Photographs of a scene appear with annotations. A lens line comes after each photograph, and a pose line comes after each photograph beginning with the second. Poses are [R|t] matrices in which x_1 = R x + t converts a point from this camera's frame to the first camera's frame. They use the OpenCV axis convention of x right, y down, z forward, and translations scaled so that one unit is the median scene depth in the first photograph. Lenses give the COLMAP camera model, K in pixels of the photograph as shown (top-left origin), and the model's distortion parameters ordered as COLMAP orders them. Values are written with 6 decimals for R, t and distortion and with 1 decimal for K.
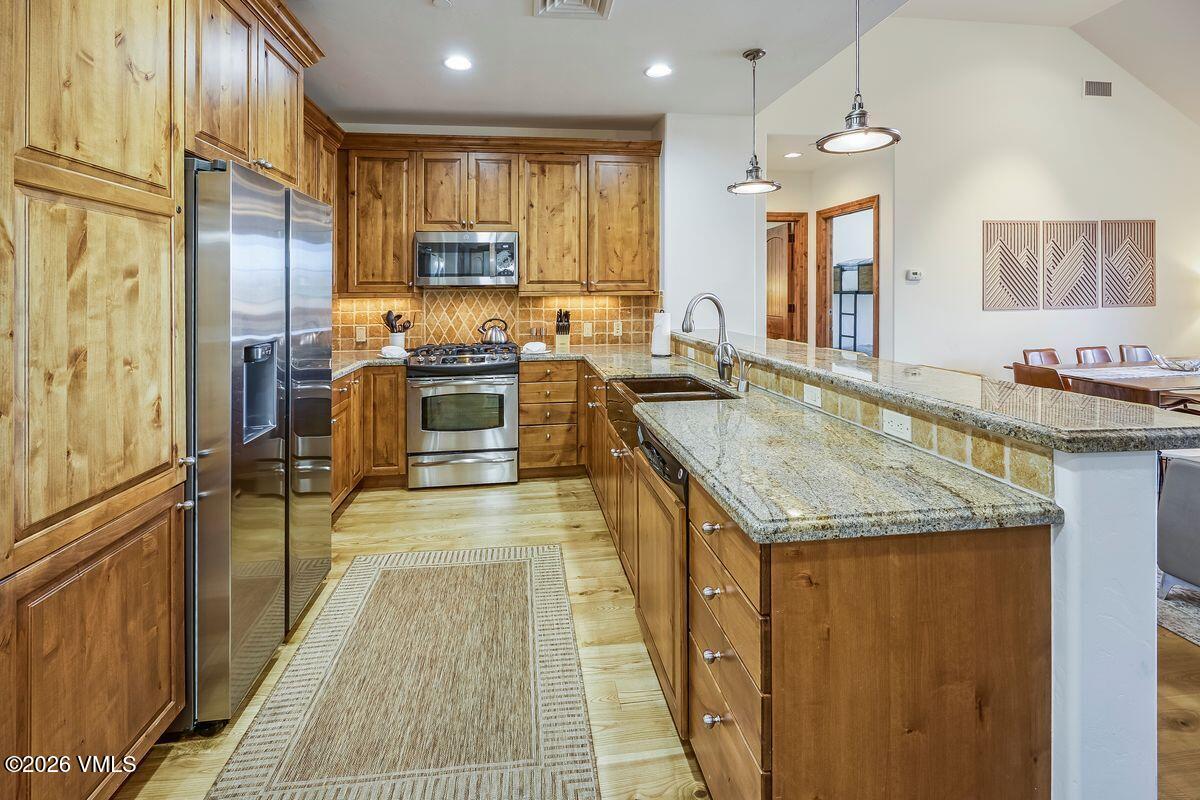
lens RADIAL K [[546.1, 0, 575.8], [0, 546.1, 305.4], [0, 0, 1]] dist [0.000000, -0.000061]
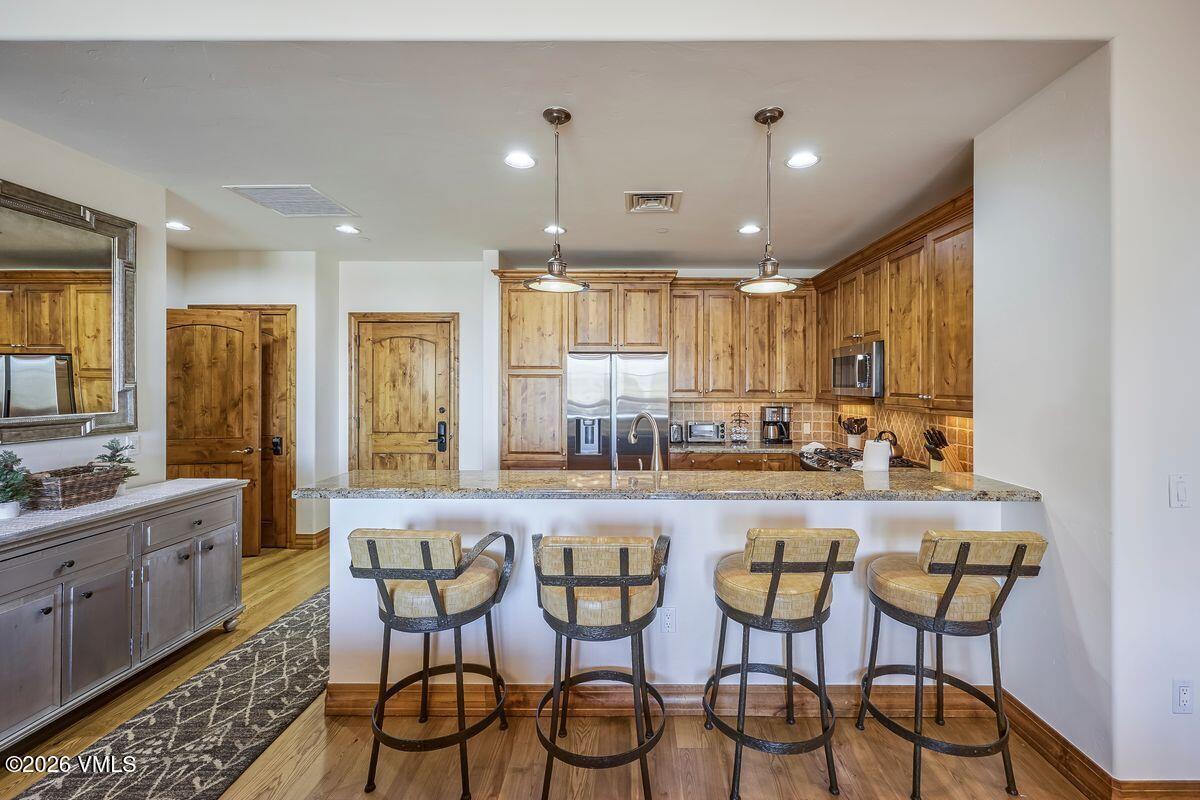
lens RADIAL K [[506.0, 0, 616.3], [0, 506.0, 382.1], [0, 0, 1]] dist [-0.001103, 0.000089]
pose [[-0.143910, 0.006680, -0.989568, 0.748555], [-0.022583, 0.999695, 0.010033, -0.056289], [0.989333, 0.023791, -0.143715, 0.617495]]
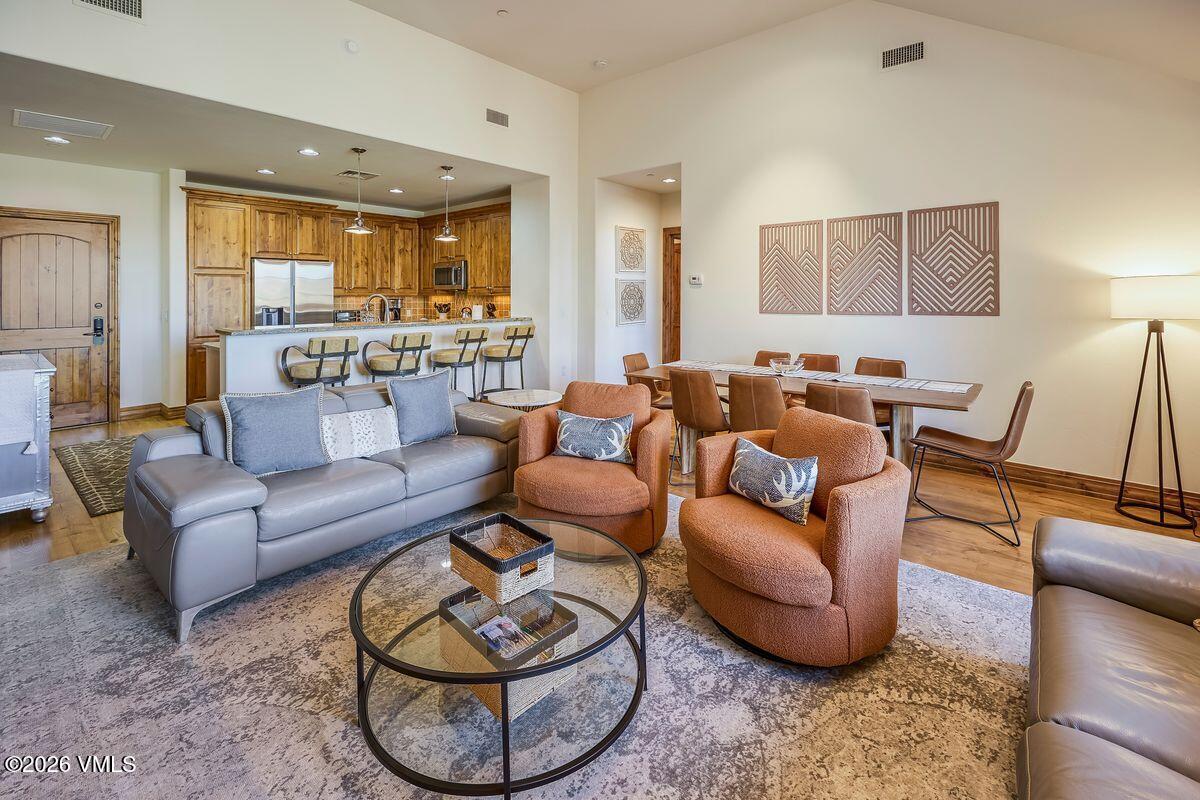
lens RADIAL K [[540.1, 0, 599.3], [0, 540.1, 294.8], [0, 0, 1]] dist [-0.001825, -0.000132]
pose [[0.656612, 0.008355, -0.754182, 1.440692], [-0.019424, 0.999794, -0.005836, -0.014770], [0.753978, 0.018481, 0.656640, 0.124713]]
